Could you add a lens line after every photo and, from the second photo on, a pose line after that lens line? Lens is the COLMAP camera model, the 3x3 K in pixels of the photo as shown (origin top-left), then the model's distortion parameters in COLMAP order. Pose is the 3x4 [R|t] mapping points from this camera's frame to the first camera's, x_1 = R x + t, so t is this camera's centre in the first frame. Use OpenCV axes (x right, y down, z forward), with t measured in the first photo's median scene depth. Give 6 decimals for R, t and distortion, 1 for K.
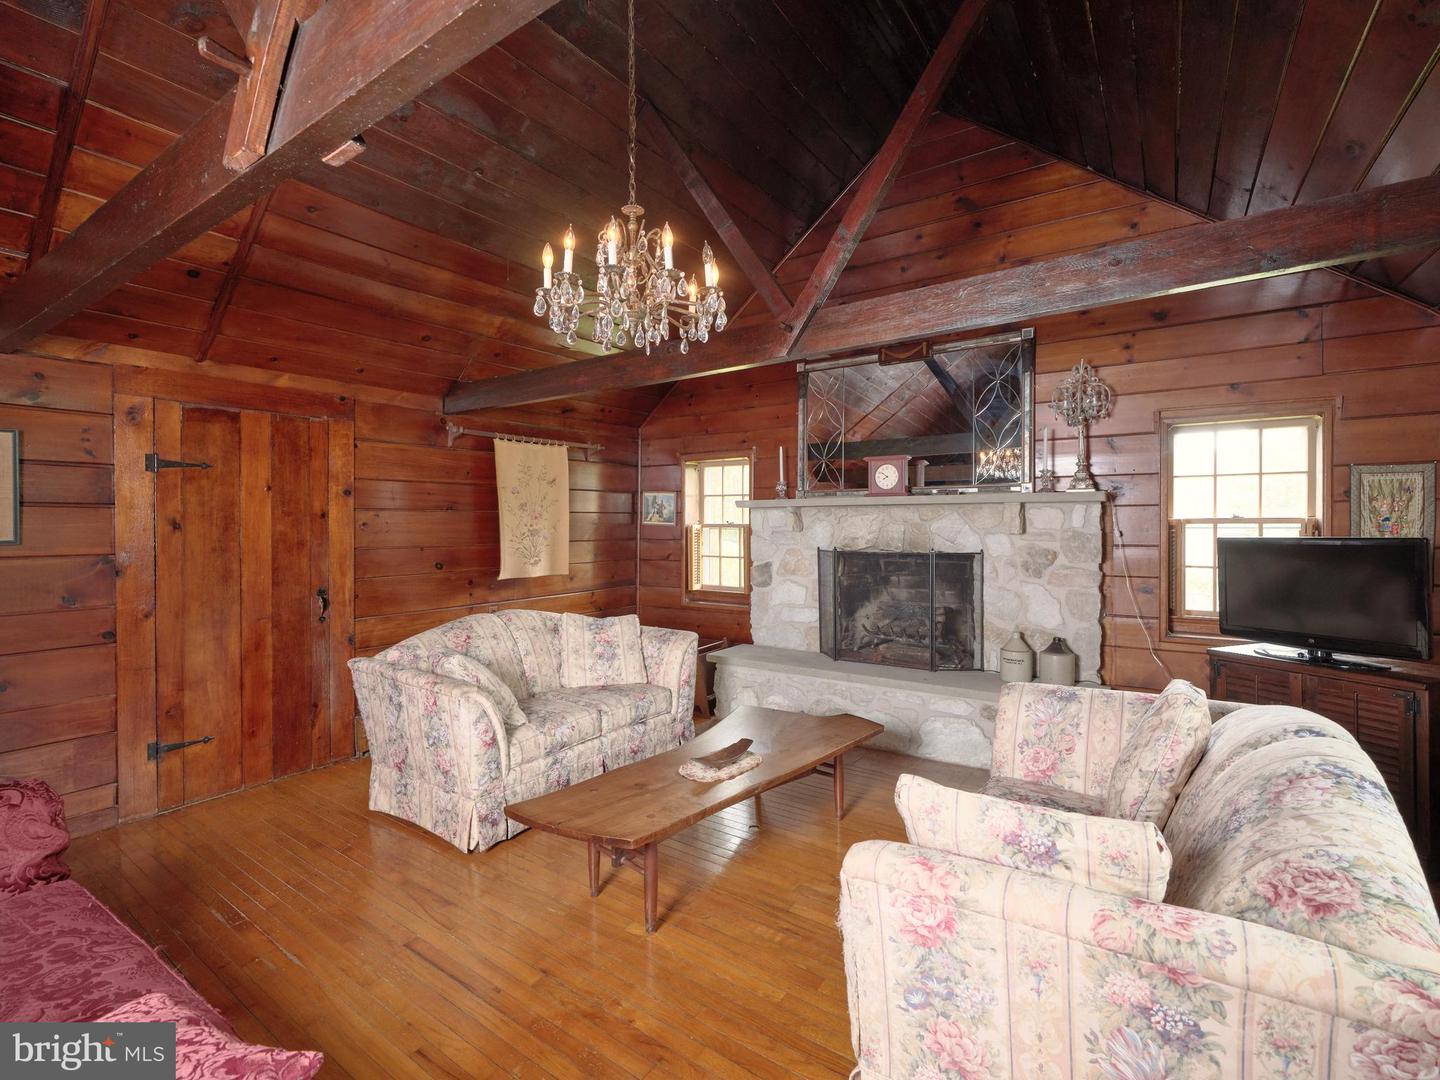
lens RADIAL K [[658.4, 0, 721.0], [0, 658.4, 533.9], [0, 0, 1]] dist [0.001988, 0.000182]
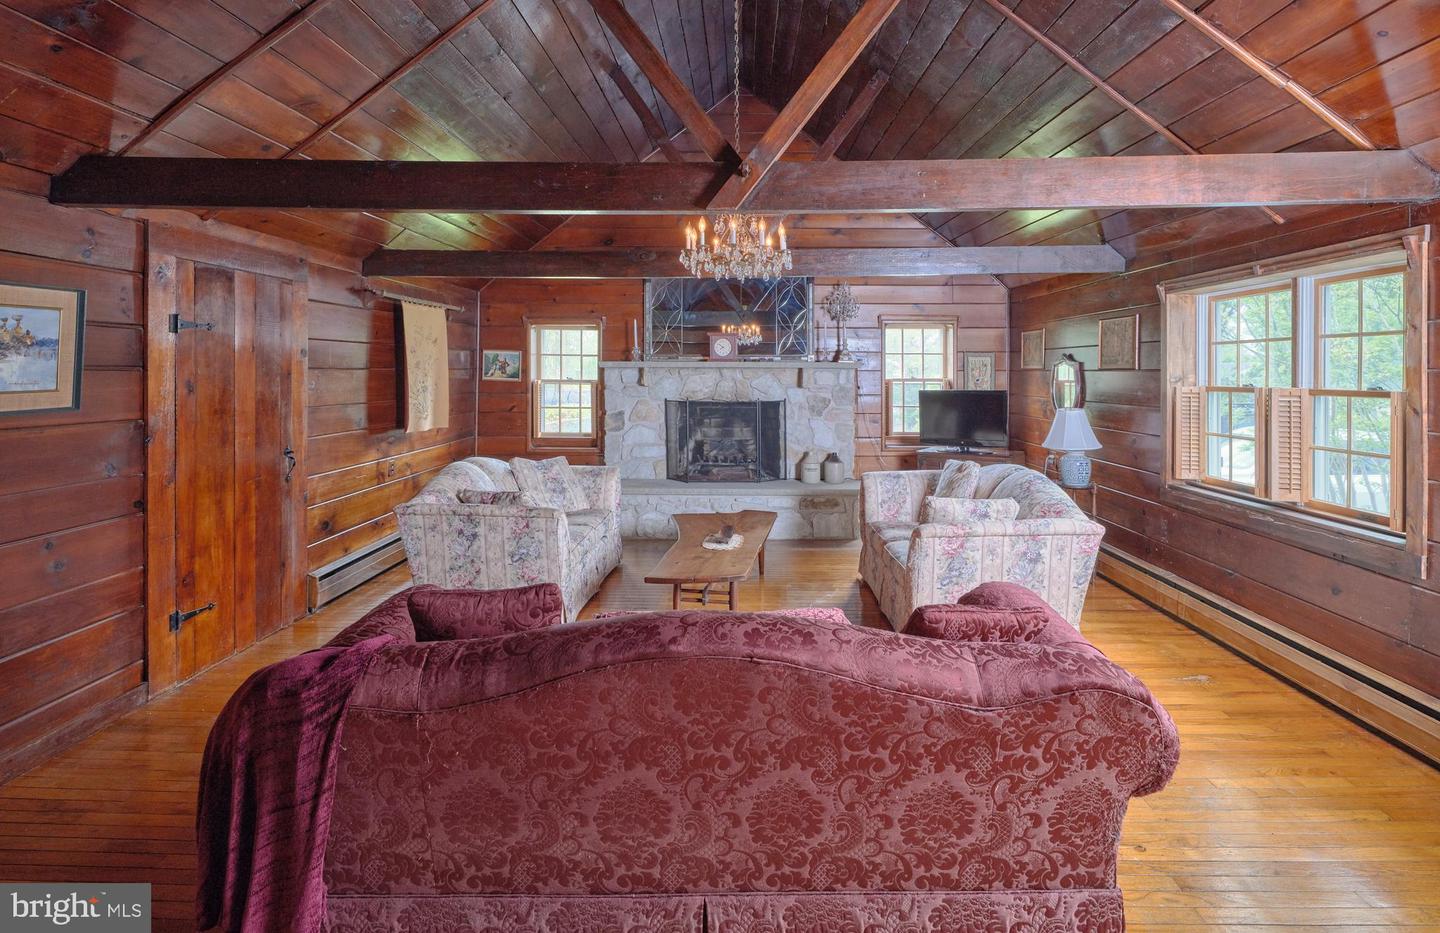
lens RADIAL K [[665.2, 0, 735.0], [0, 665.2, 374.9], [0, 0, 1]] dist [0.002843, 0.000376]
pose [[0.835553, 0.003446, 0.549399, -0.590816], [0.001537, 0.999962, -0.008610, -0.018985], [-0.549408, 0.008038, 0.835516, -0.226075]]
